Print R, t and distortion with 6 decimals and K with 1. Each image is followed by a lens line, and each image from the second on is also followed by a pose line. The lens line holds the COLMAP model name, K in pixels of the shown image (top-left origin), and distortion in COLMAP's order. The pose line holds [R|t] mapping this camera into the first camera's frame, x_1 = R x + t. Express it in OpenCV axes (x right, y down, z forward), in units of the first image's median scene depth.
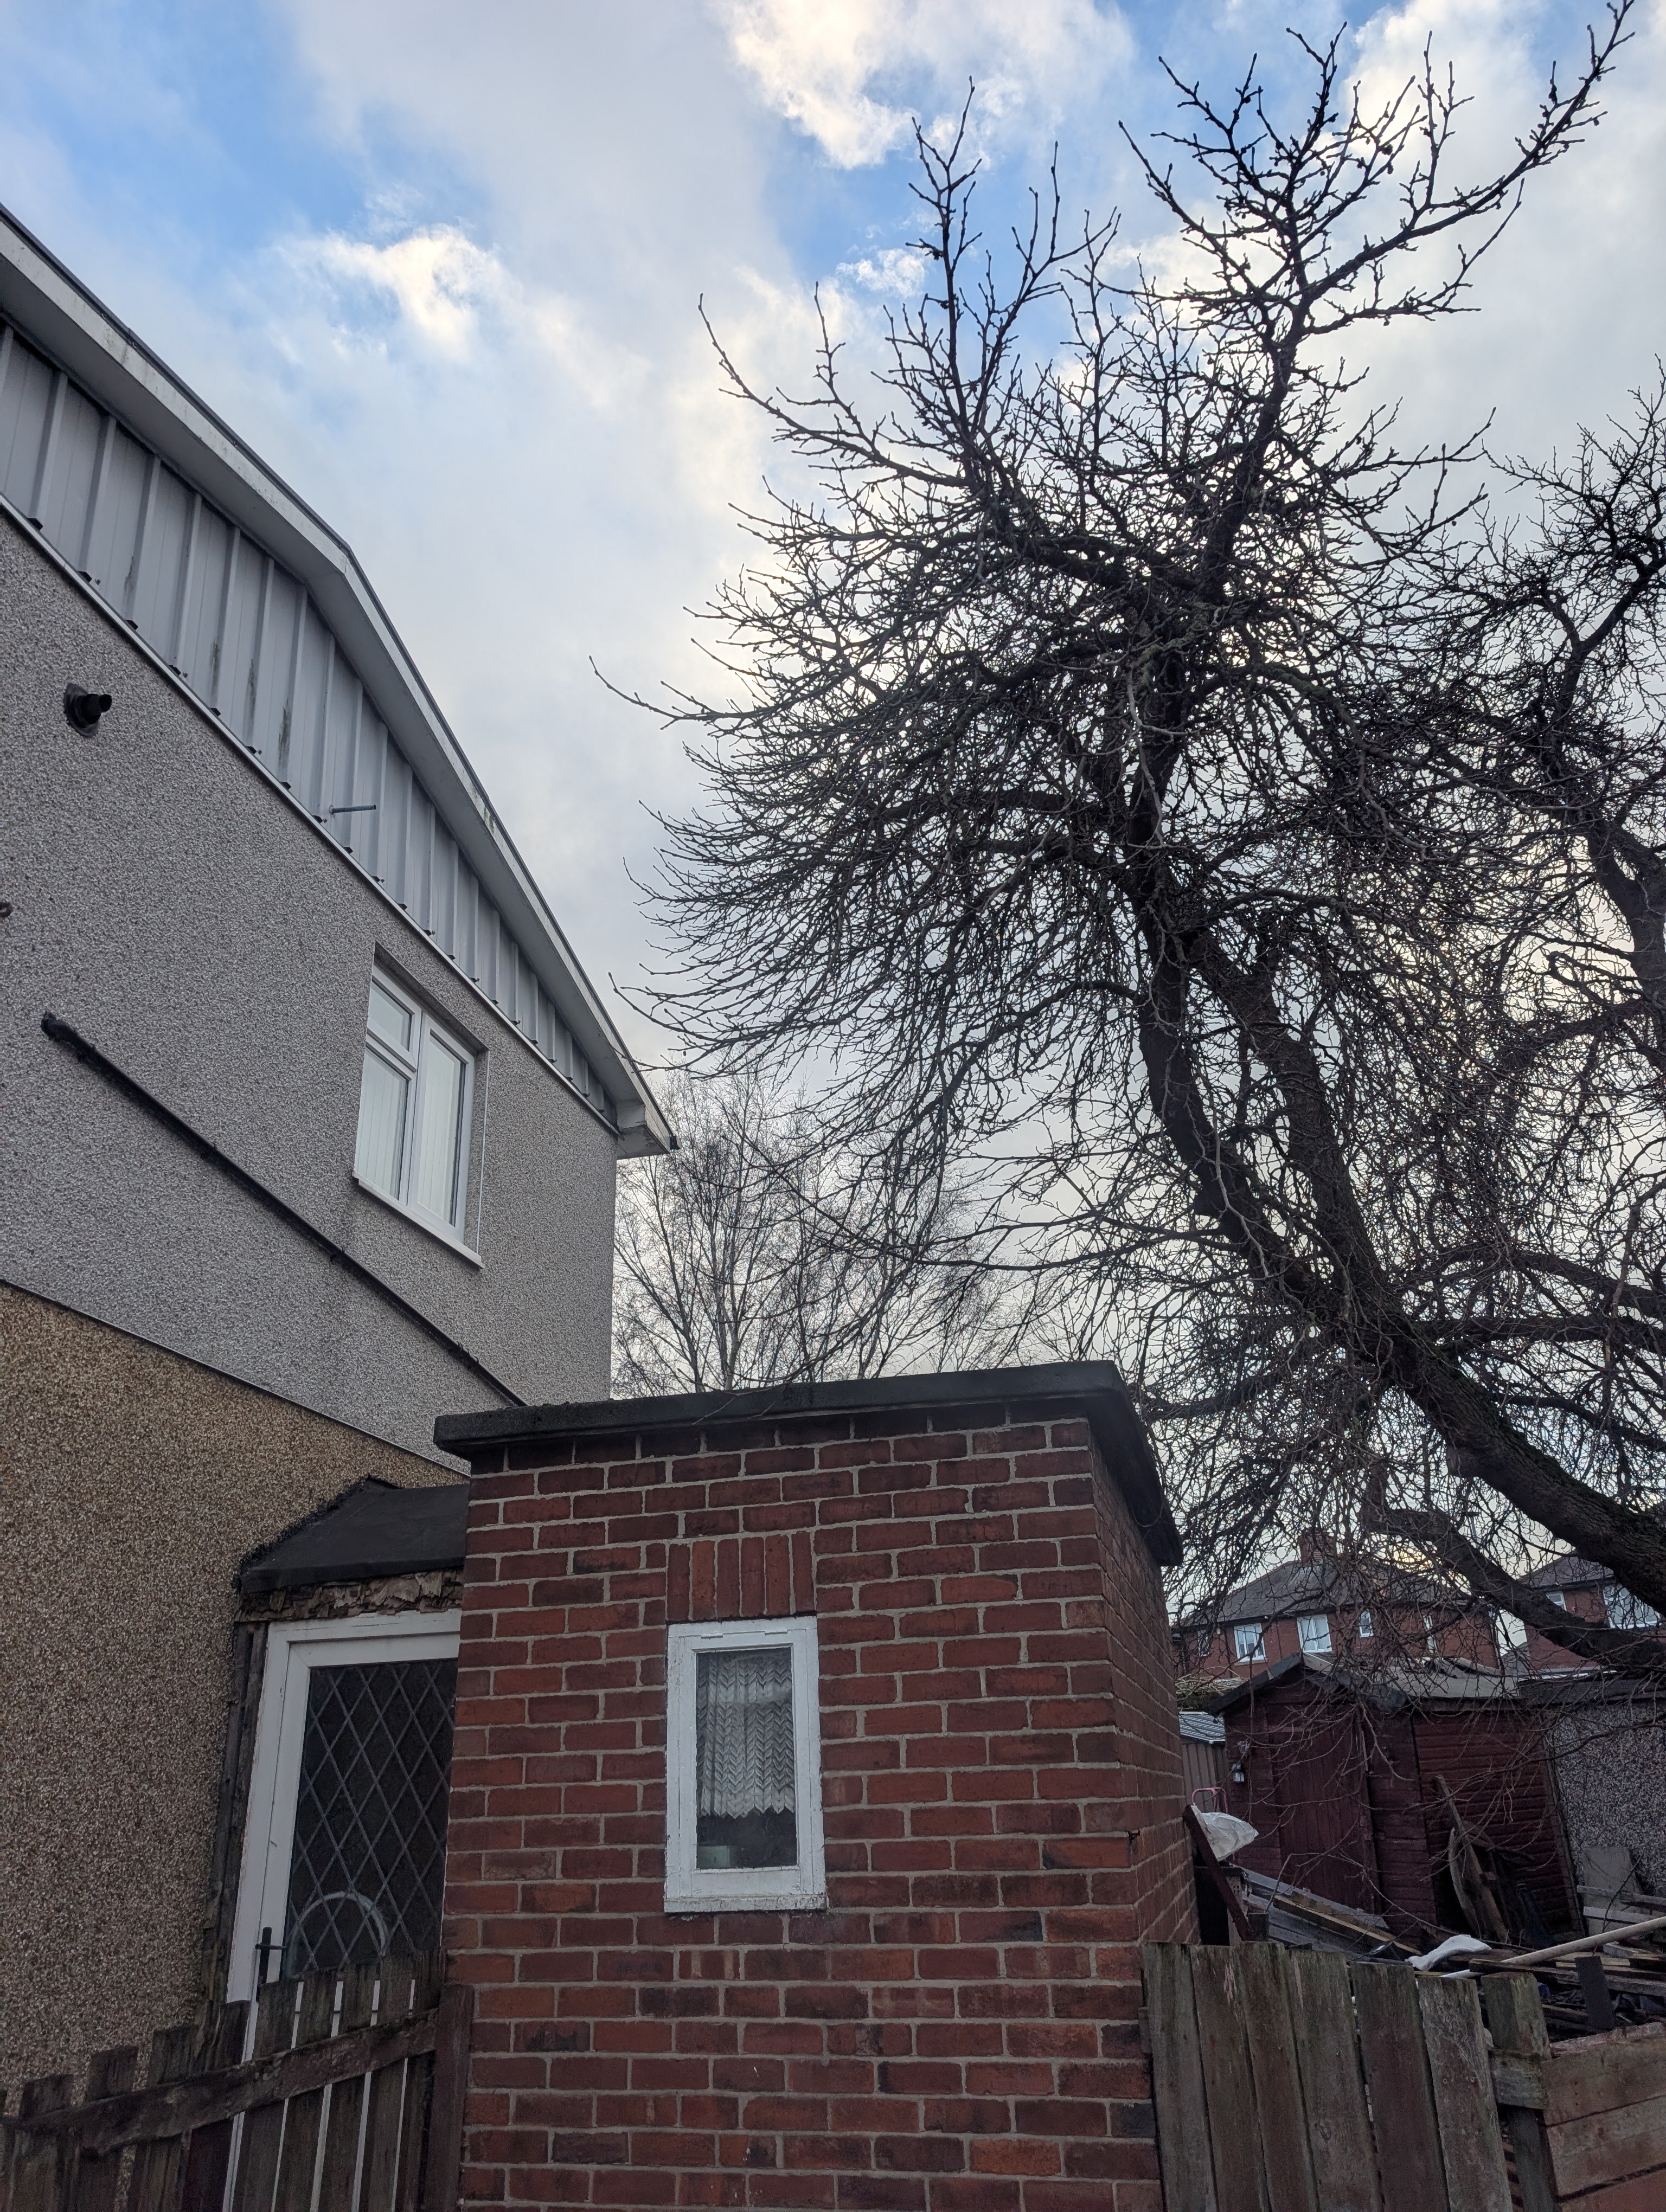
lens RADIAL K [[1666.2, 0, 835.2], [0, 1666.2, 1074.1], [0, 0, 1]] dist [0.007655, 0.005079]
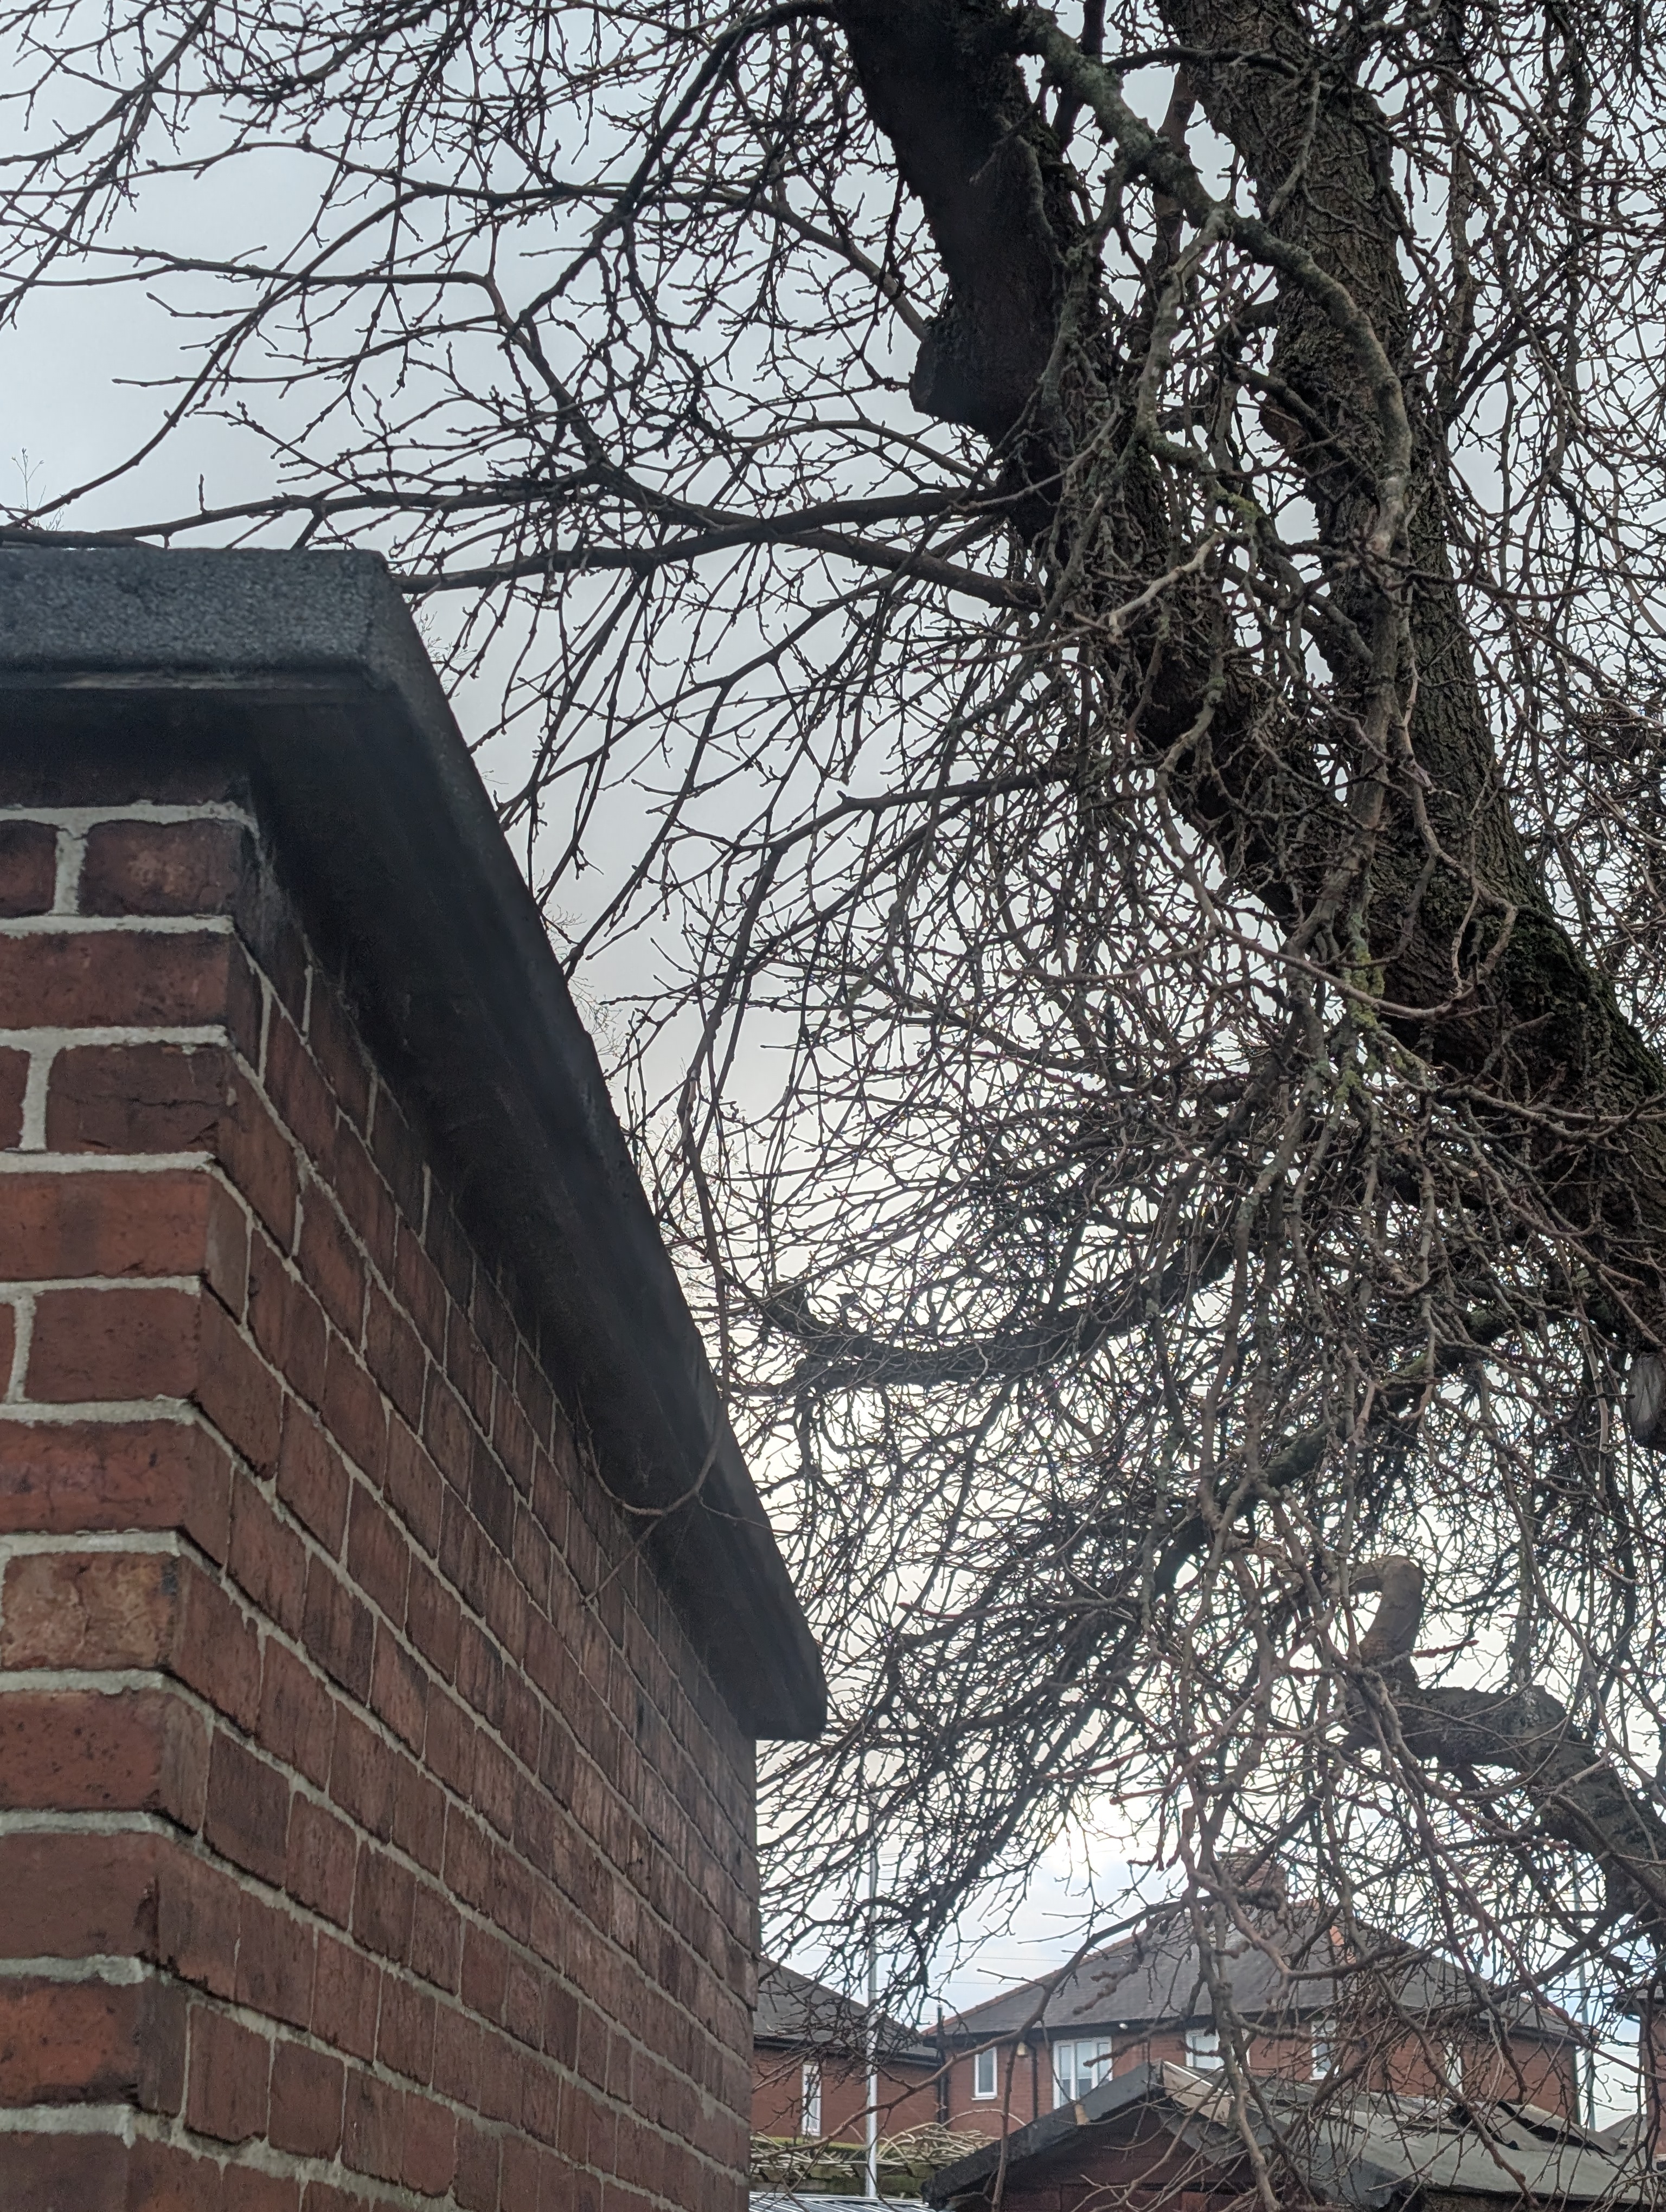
lens RADIAL K [[3435.2, 0, 833.0], [0, 3435.2, 1106.0], [0, 0, 1]] dist [-0.003183, -0.028062]
pose [[0.985483, 0.105686, 0.132870, 0.173782], [-0.113417, 0.992186, 0.052003, 0.215983], [-0.126336, -0.066317, 0.989768, 0.527263]]
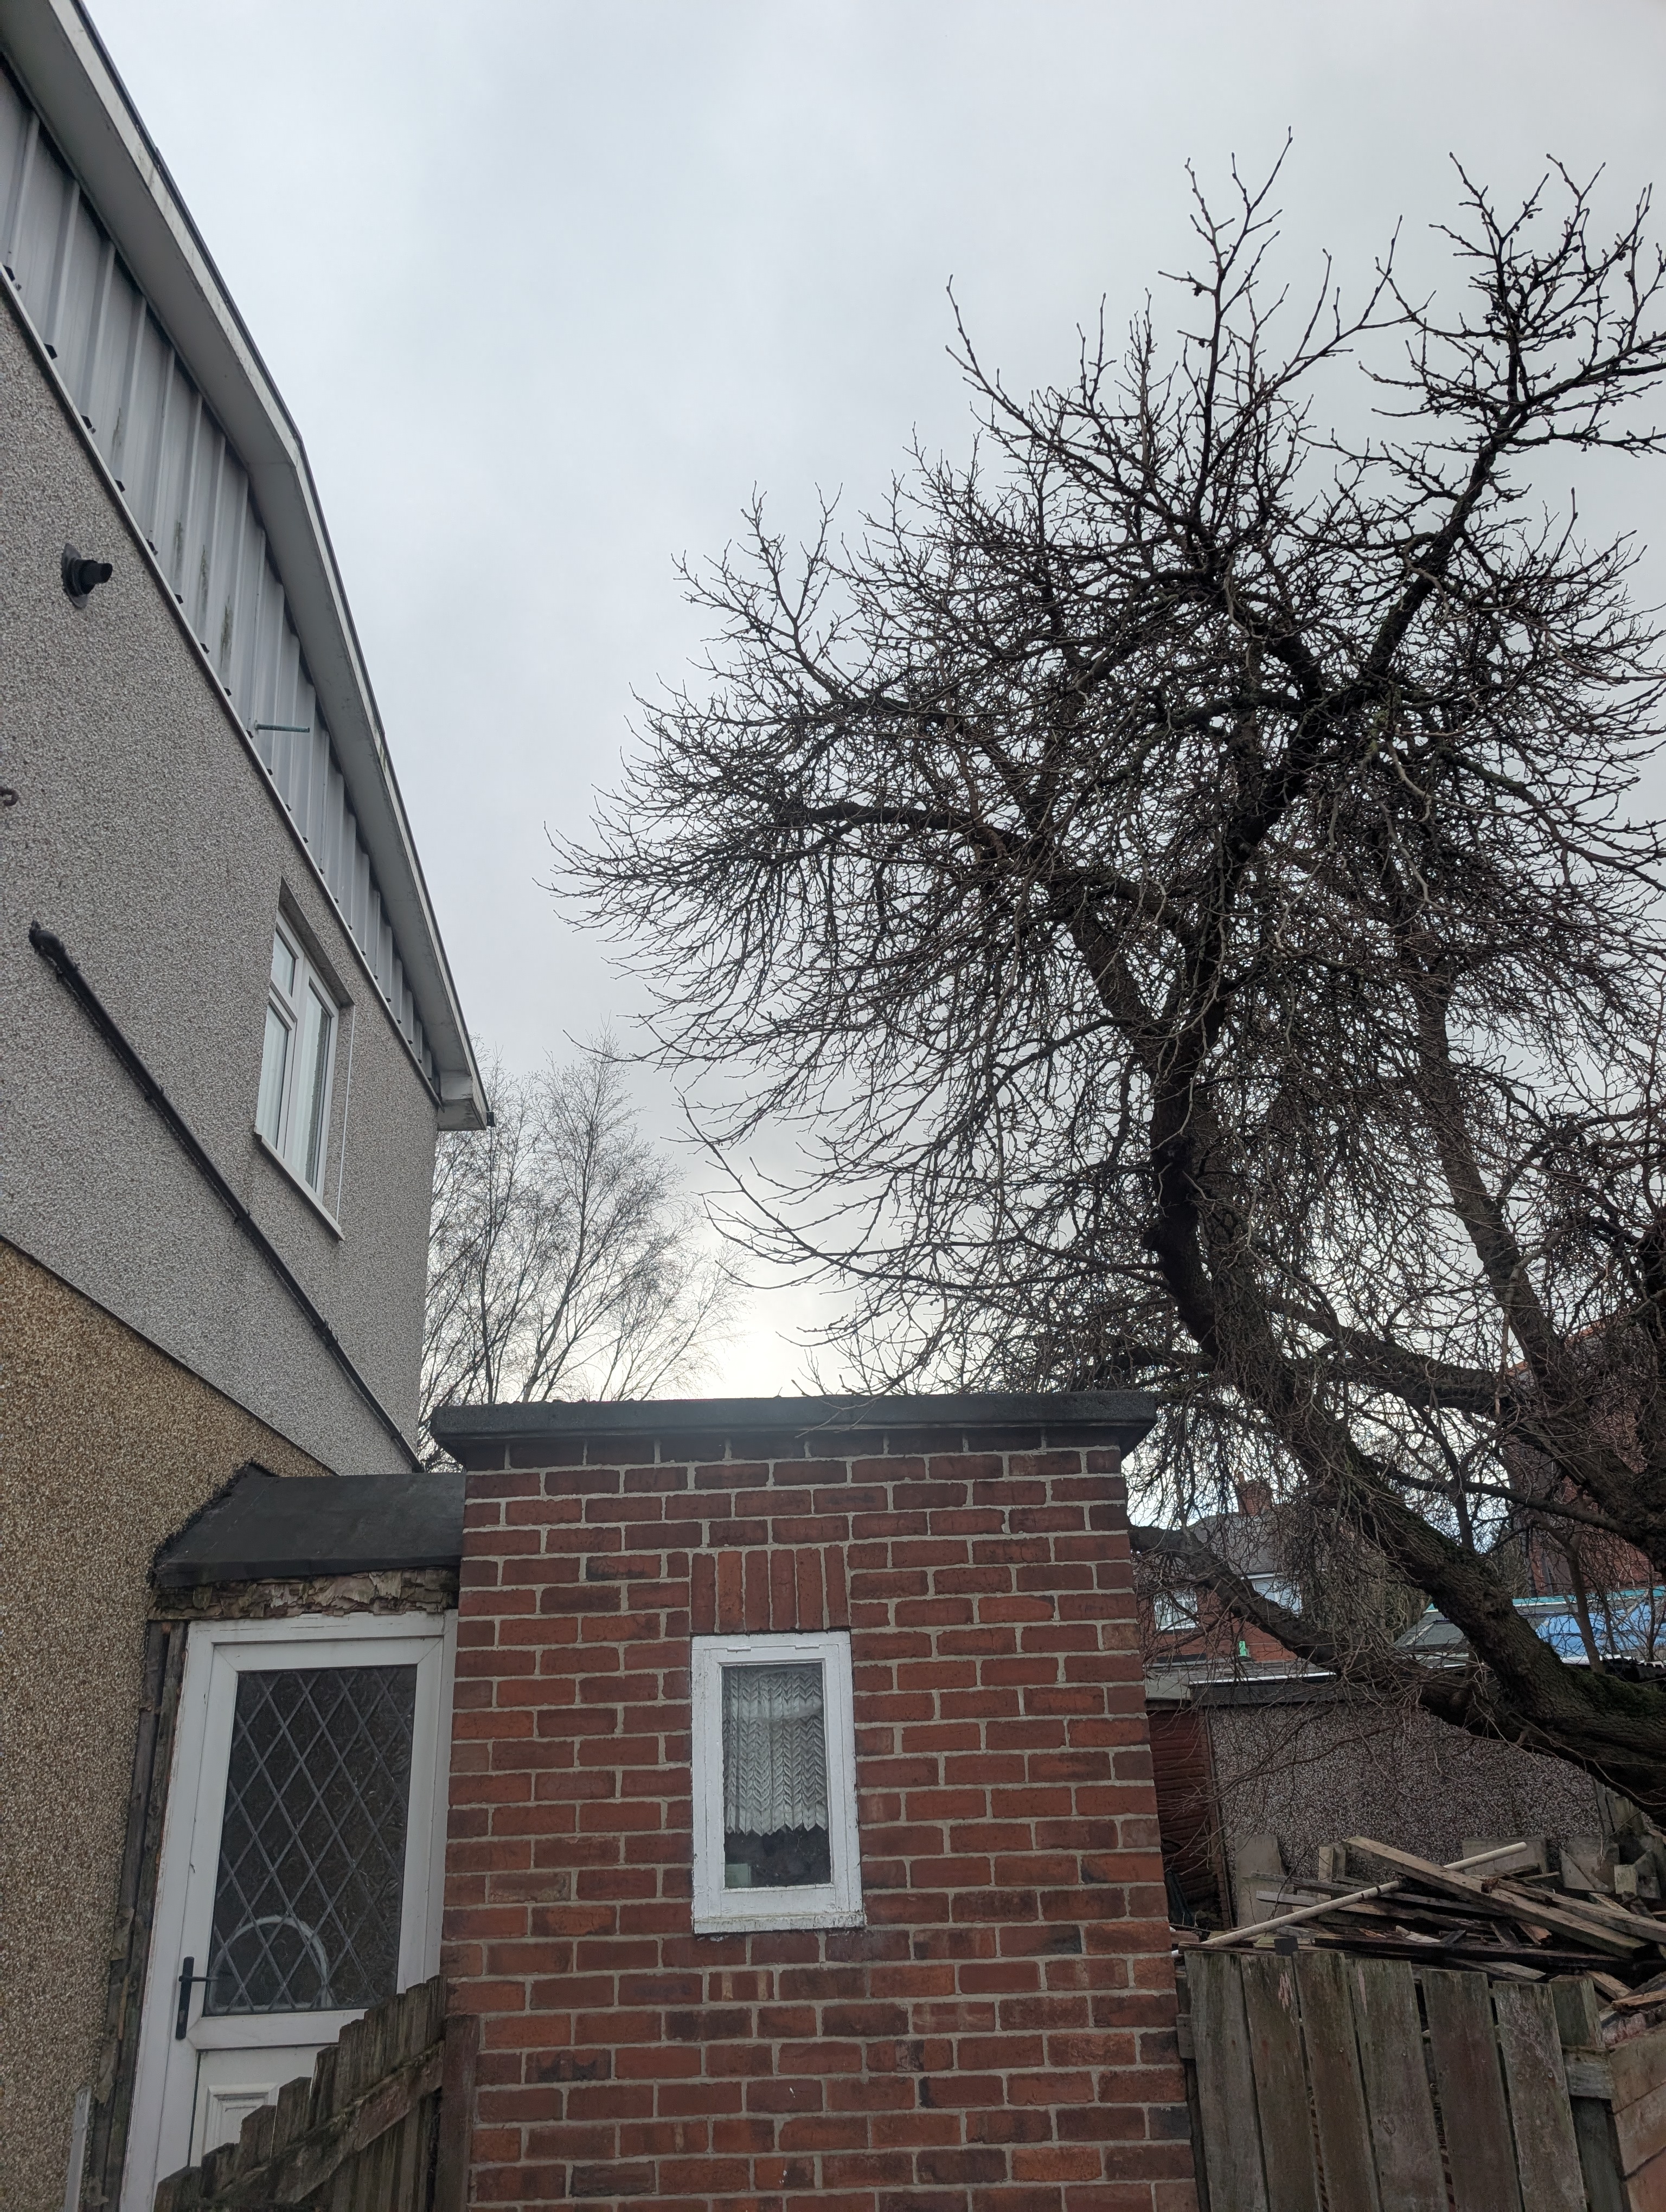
lens RADIAL K [[1664.0, 0, 833.0], [0, 1664.0, 1106.0], [0, 0, 1]] dist [0.009383, 0.003555]
pose [[0.962714, 0.099773, 0.251449, -0.302076], [-0.105810, 0.994330, 0.010568, 0.005933], [-0.248968, -0.036780, 0.967813, 0.058948]]
